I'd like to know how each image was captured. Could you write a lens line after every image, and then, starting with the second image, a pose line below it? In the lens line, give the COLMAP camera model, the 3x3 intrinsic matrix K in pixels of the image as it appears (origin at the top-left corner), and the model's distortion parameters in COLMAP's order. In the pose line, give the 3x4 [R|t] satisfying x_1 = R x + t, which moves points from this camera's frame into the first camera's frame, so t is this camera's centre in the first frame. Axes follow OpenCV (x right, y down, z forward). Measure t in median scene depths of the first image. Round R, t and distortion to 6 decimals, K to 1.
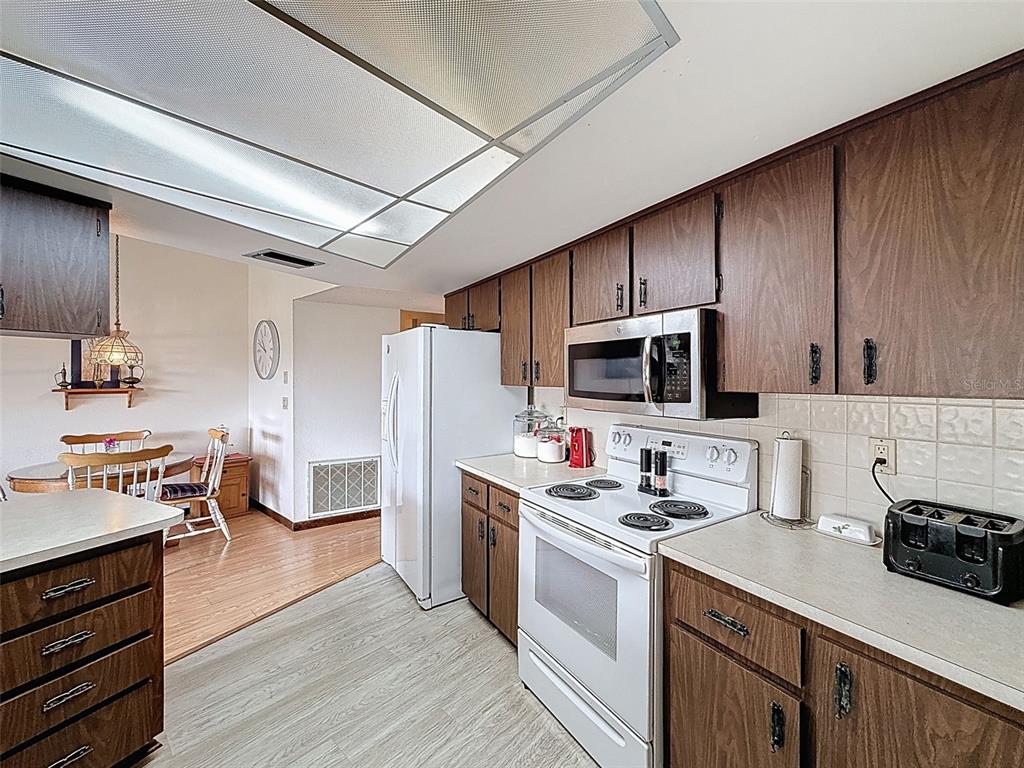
lens RADIAL K [[414.1, 0, 511.8], [0, 414.1, 377.5], [0, 0, 1]] dist [0.000604, 0.000507]
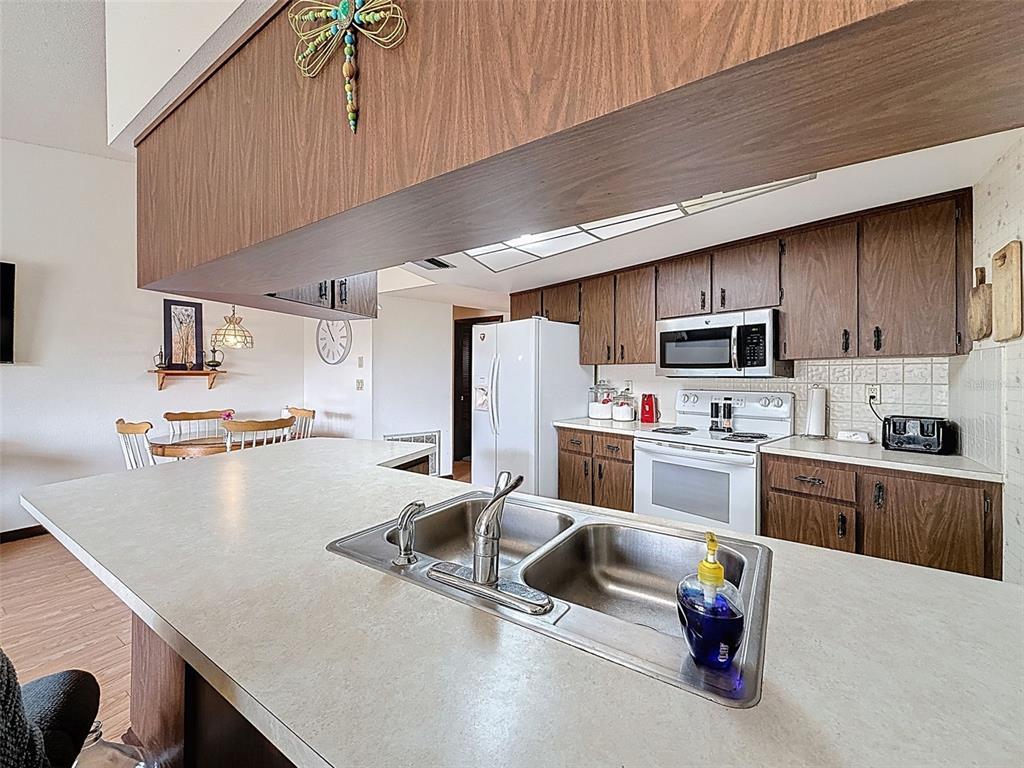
lens RADIAL K [[414.1, 0, 505.9], [0, 414.1, 375.2], [0, 0, 1]] dist [0.000604, 0.000507]
pose [[0.990303, 0.002214, 0.138907, -0.651842], [-0.001733, 0.999992, -0.003580, 0.083268], [-0.138913, 0.003304, 0.990299, -0.385398]]
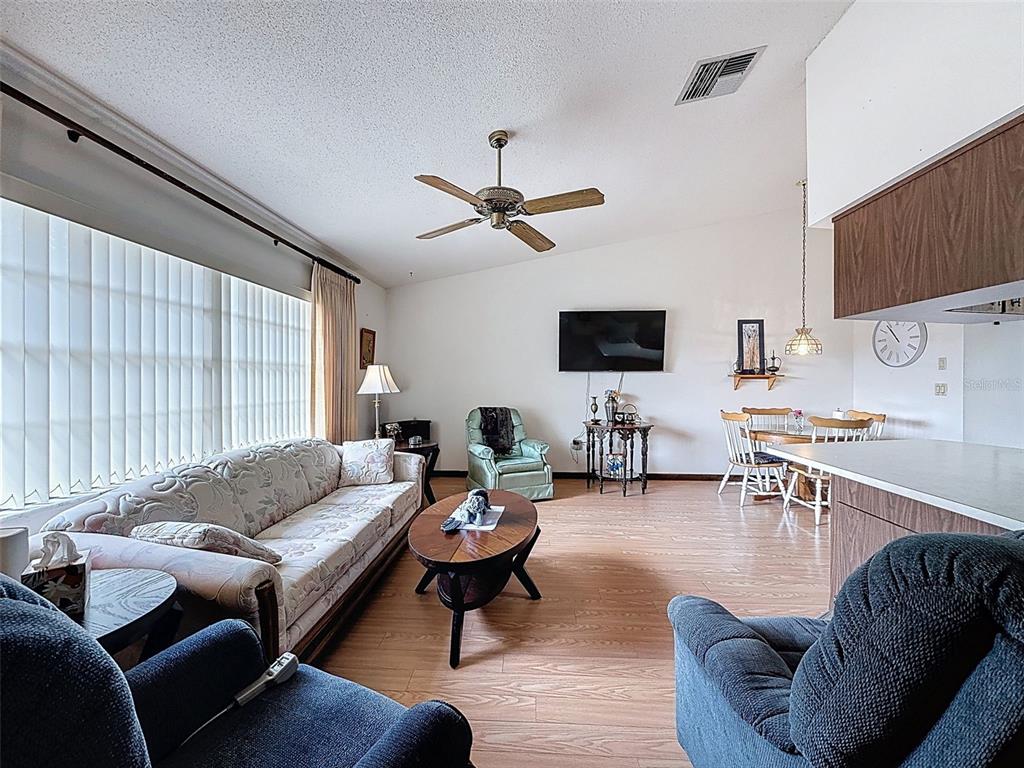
lens RADIAL K [[414.1, 0, 525.9], [0, 414.1, 378.1], [0, 0, 1]] dist [0.000604, 0.000507]
pose [[0.639258, 0.000566, -0.768993, -0.880206], [-0.004064, 0.999988, -0.002642, 0.088399], [0.768982, 0.004814, 0.639252, -0.882174]]
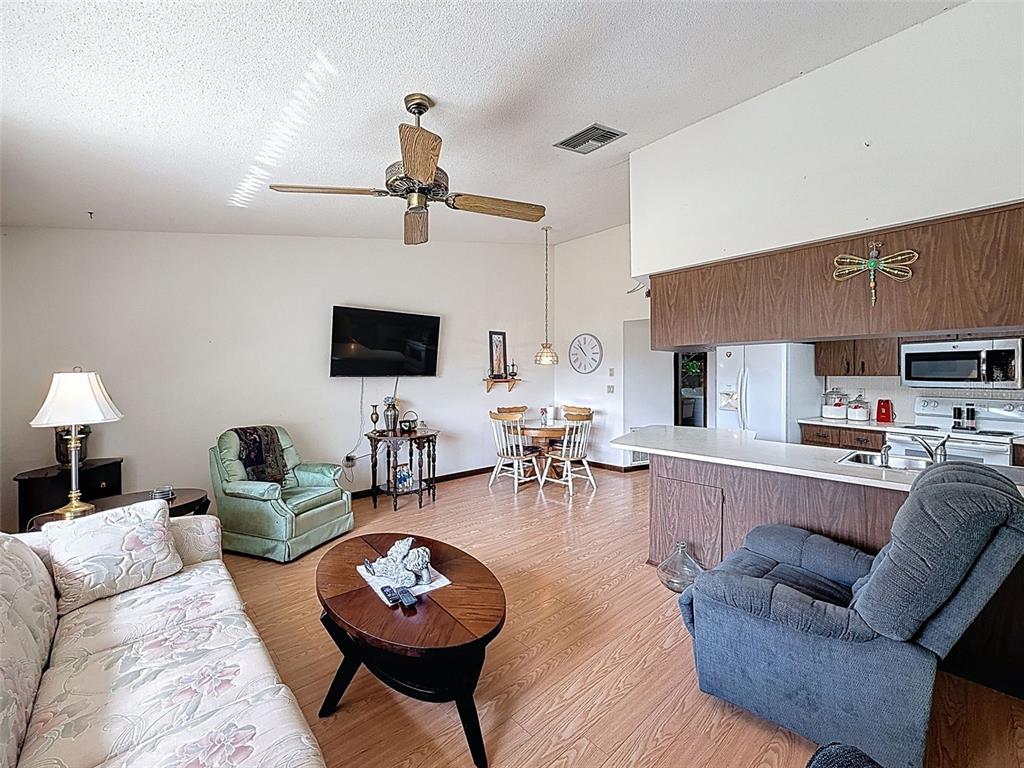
lens RADIAL K [[414.1, 0, 518.3], [0, 414.1, 374.1], [0, 0, 1]] dist [0.000604, 0.000507]
pose [[0.995518, 0.000691, -0.094570, -1.581876], [-0.001247, 0.999982, -0.005825, 0.033012], [0.094565, 0.005917, 0.995501, -1.151929]]
